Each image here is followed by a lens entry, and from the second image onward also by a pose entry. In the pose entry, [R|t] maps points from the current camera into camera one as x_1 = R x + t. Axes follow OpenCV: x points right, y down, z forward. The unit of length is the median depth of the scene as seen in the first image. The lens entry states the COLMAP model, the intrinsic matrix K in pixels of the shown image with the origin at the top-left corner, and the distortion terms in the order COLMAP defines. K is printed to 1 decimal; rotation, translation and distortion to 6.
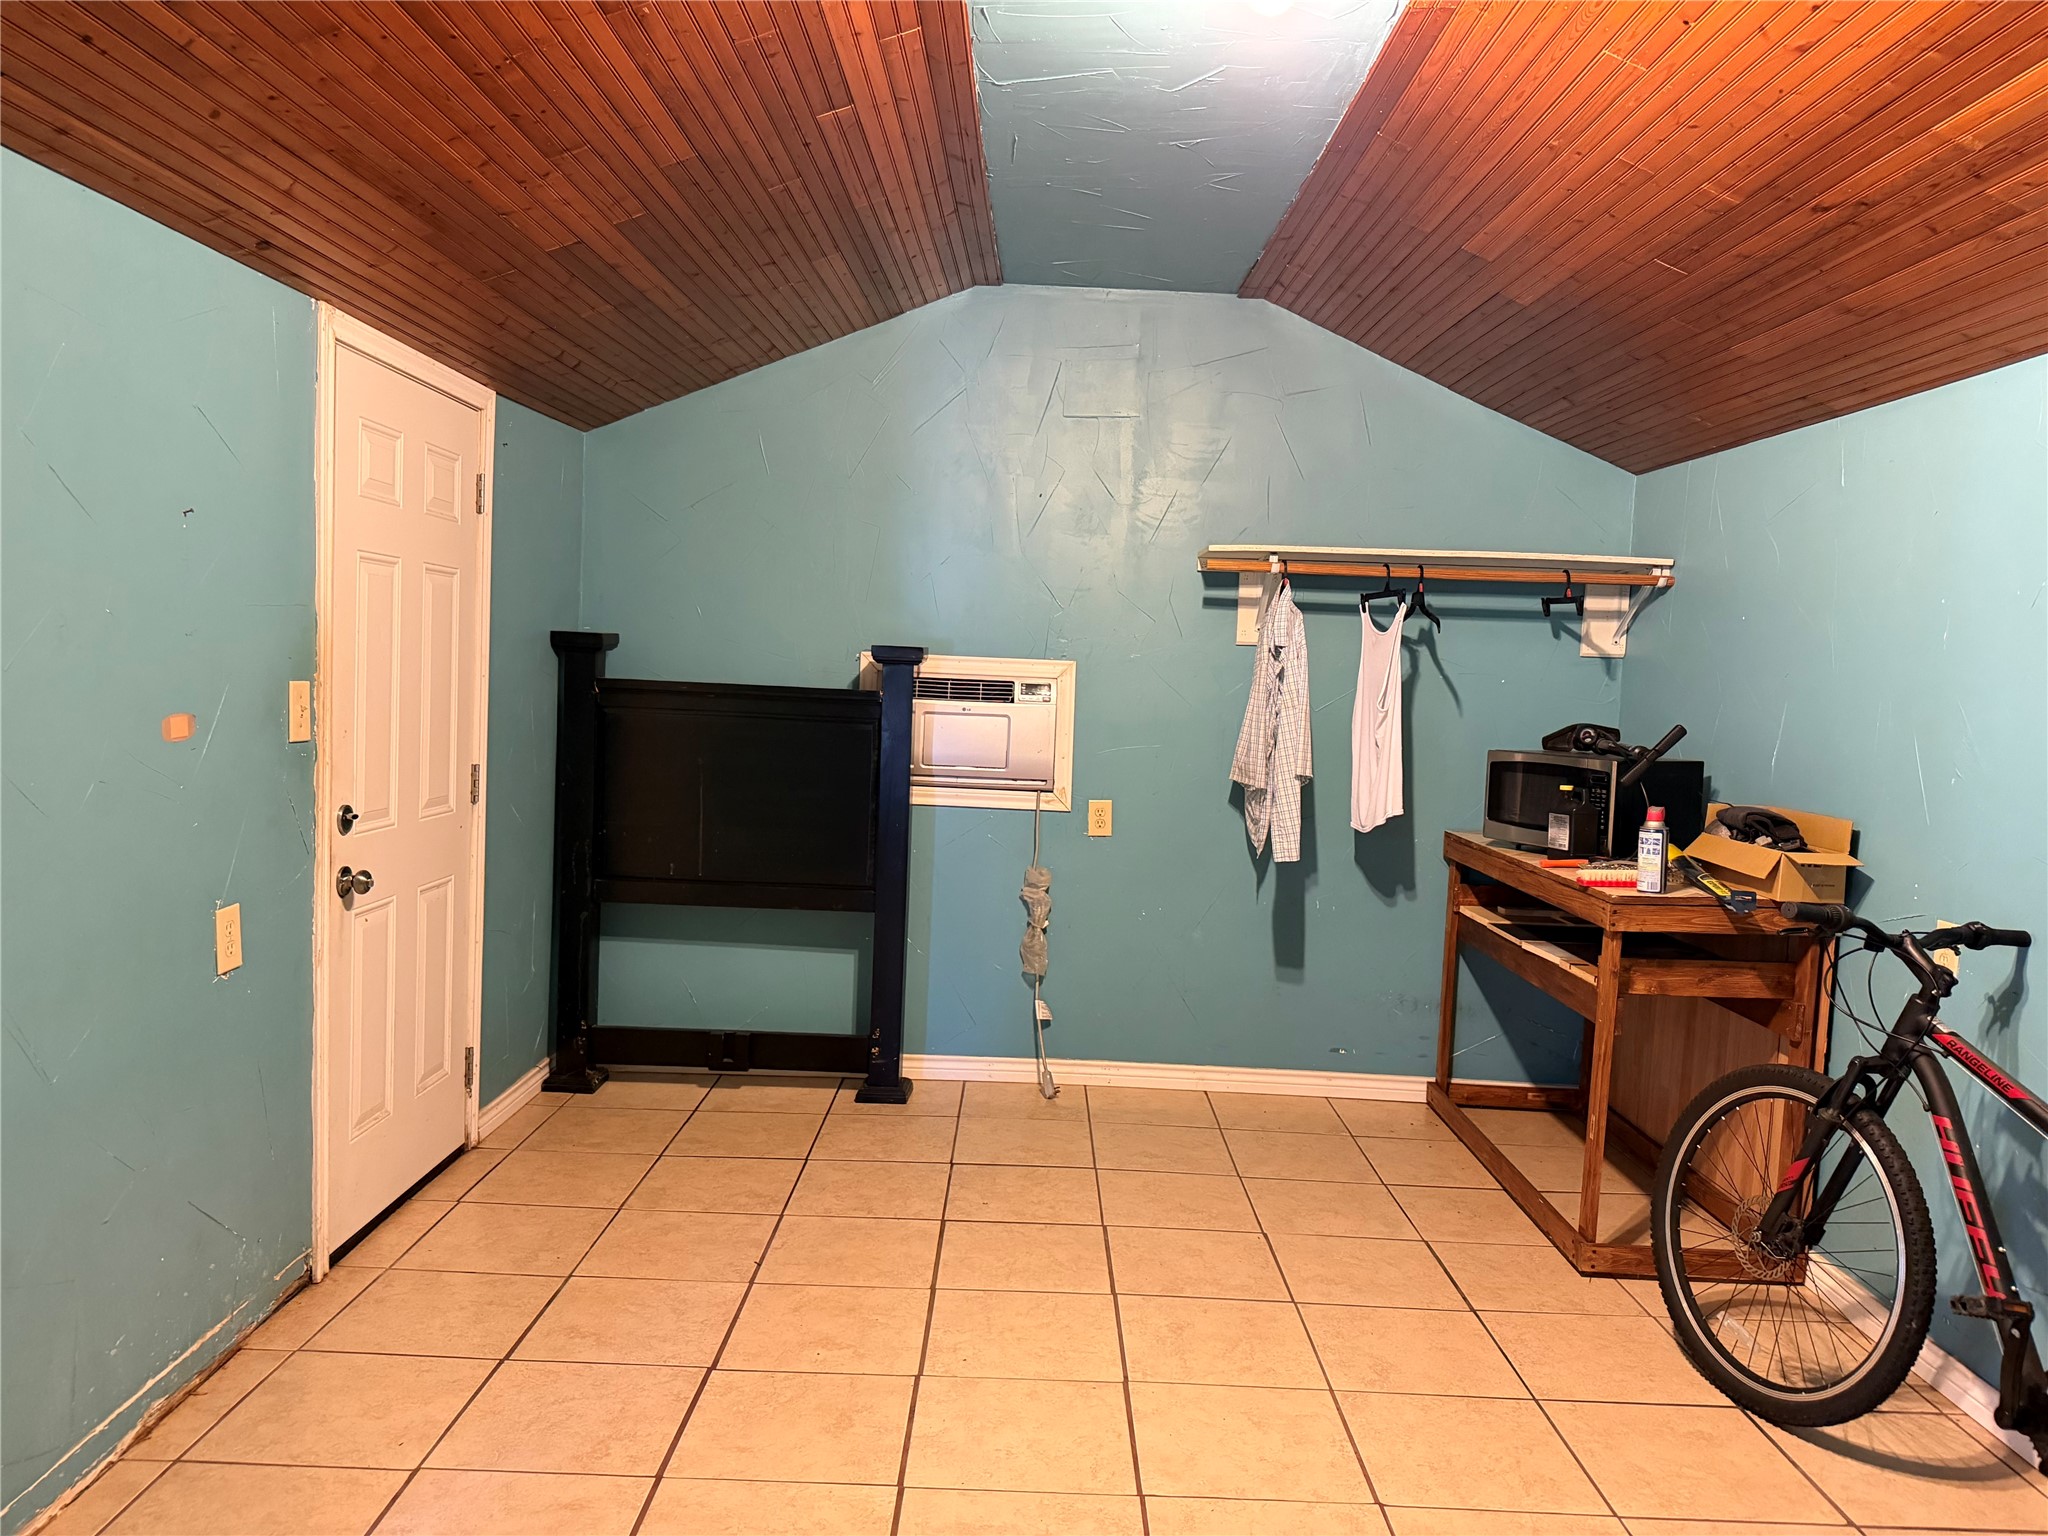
lens RADIAL K [[1440.4, 0, 1024.0], [0, 1440.4, 768.0], [0, 0, 1]] dist [0.118758, -0.157296]
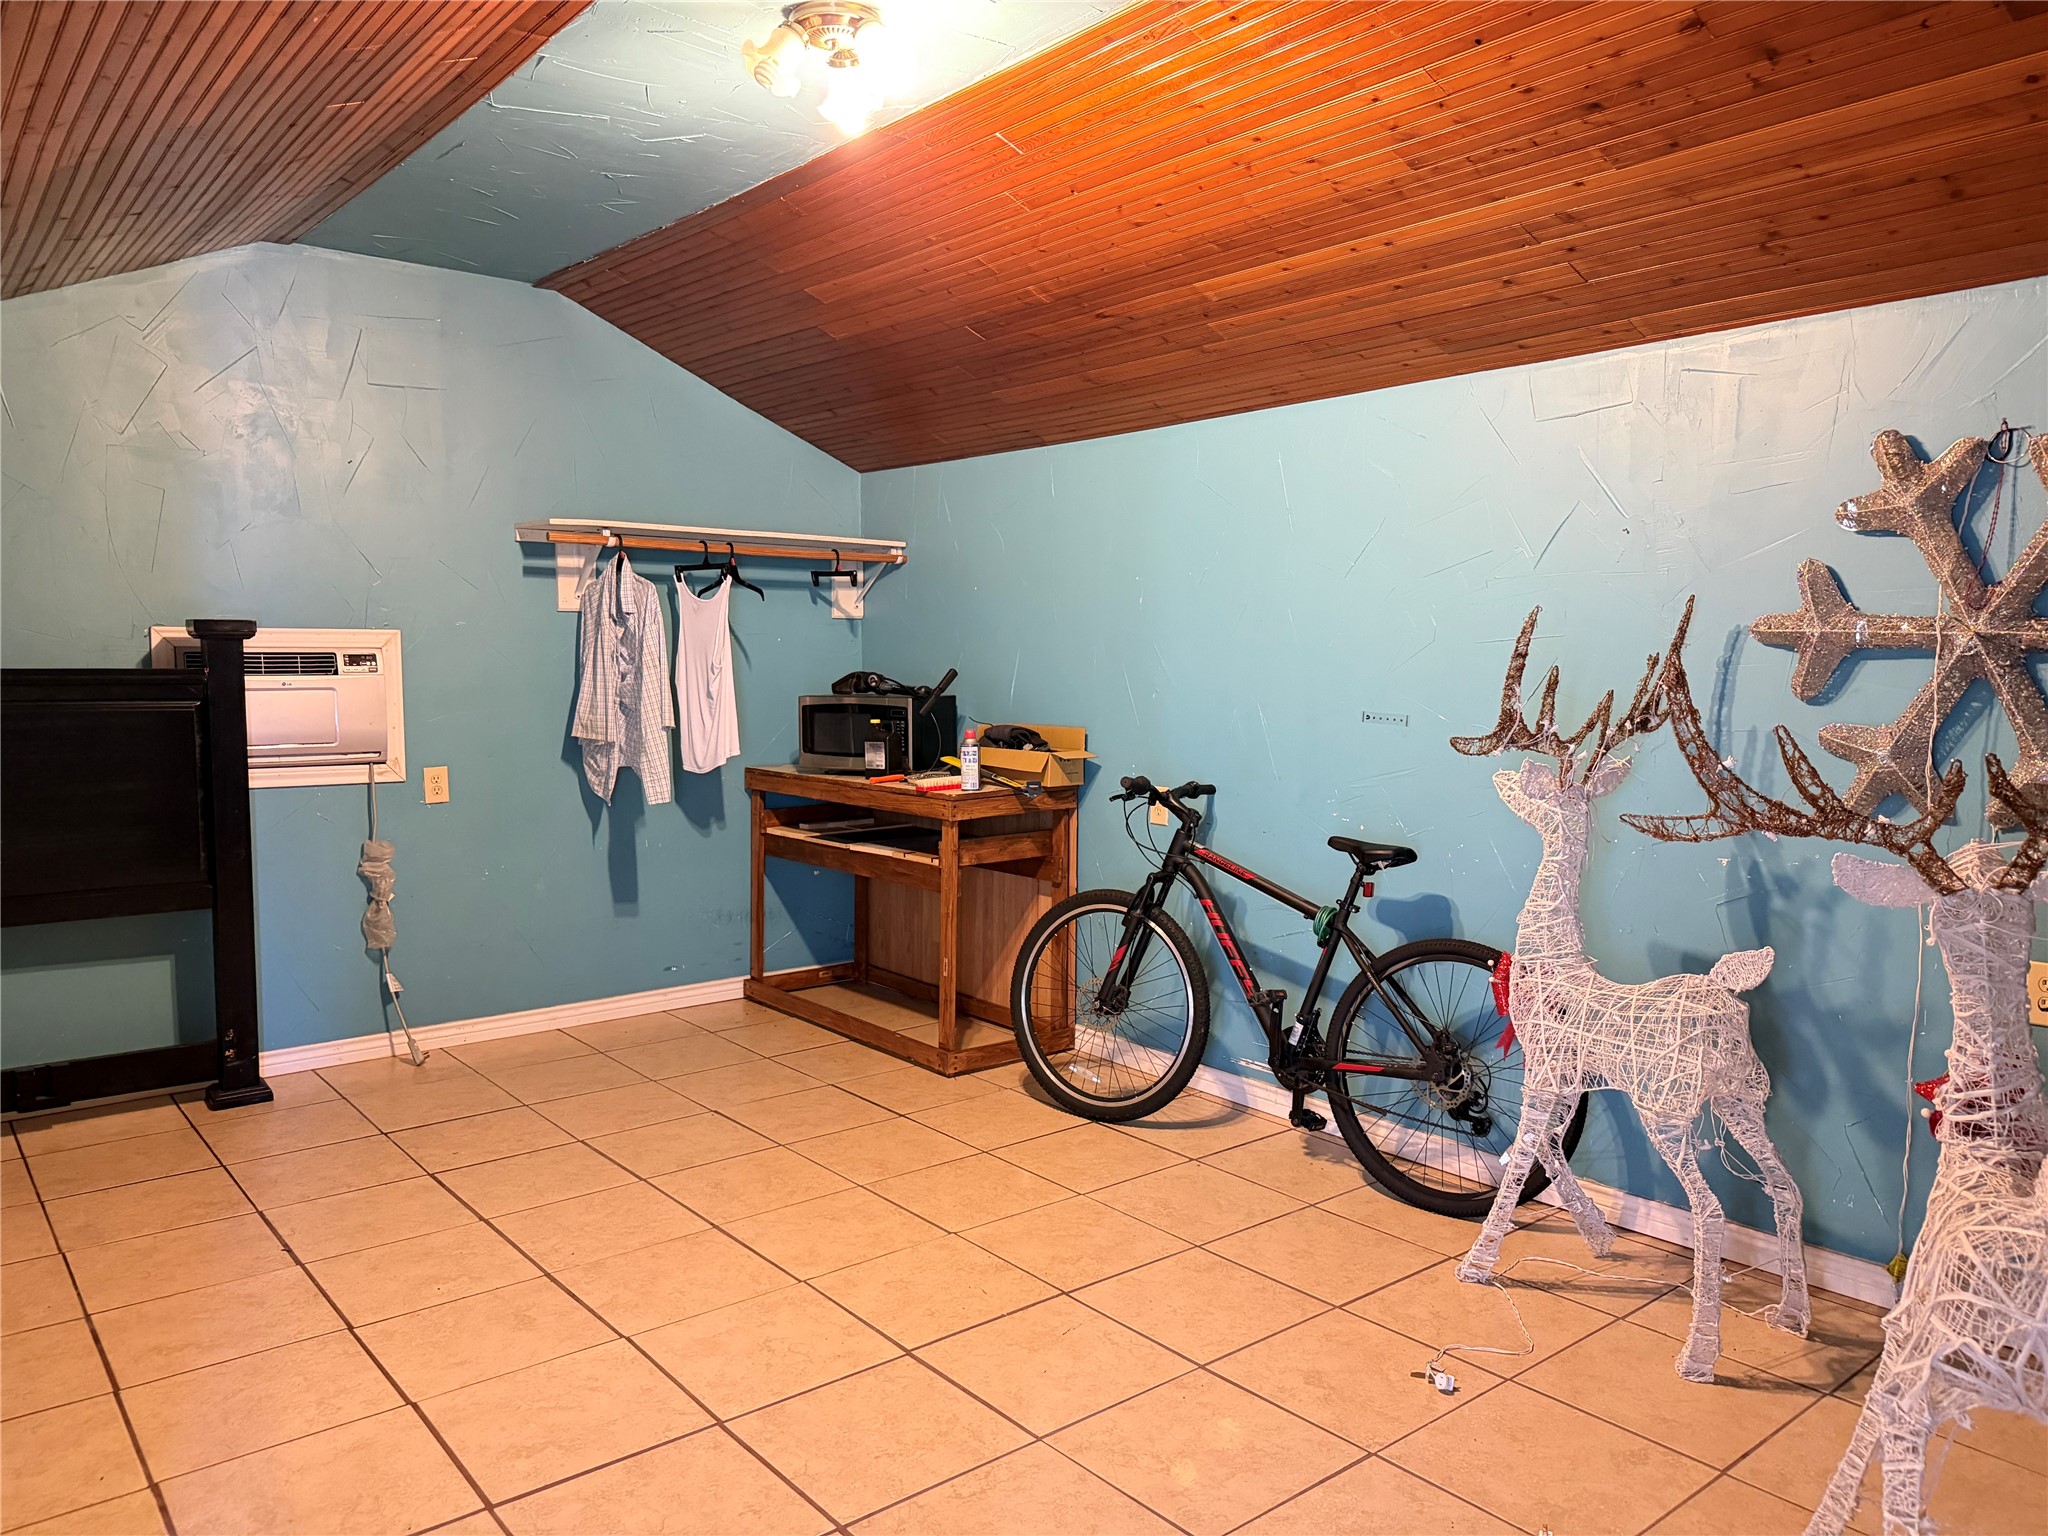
lens RADIAL K [[1440.4, 0, 1024.0], [0, 1440.4, 768.0], [0, 0, 1]] dist [0.118758, -0.157296]
pose [[0.777914, -0.087088, 0.622306, -0.283144], [0.069735, 0.996197, 0.052240, -0.002284], [-0.624489, 0.002758, 0.781029, -0.065187]]
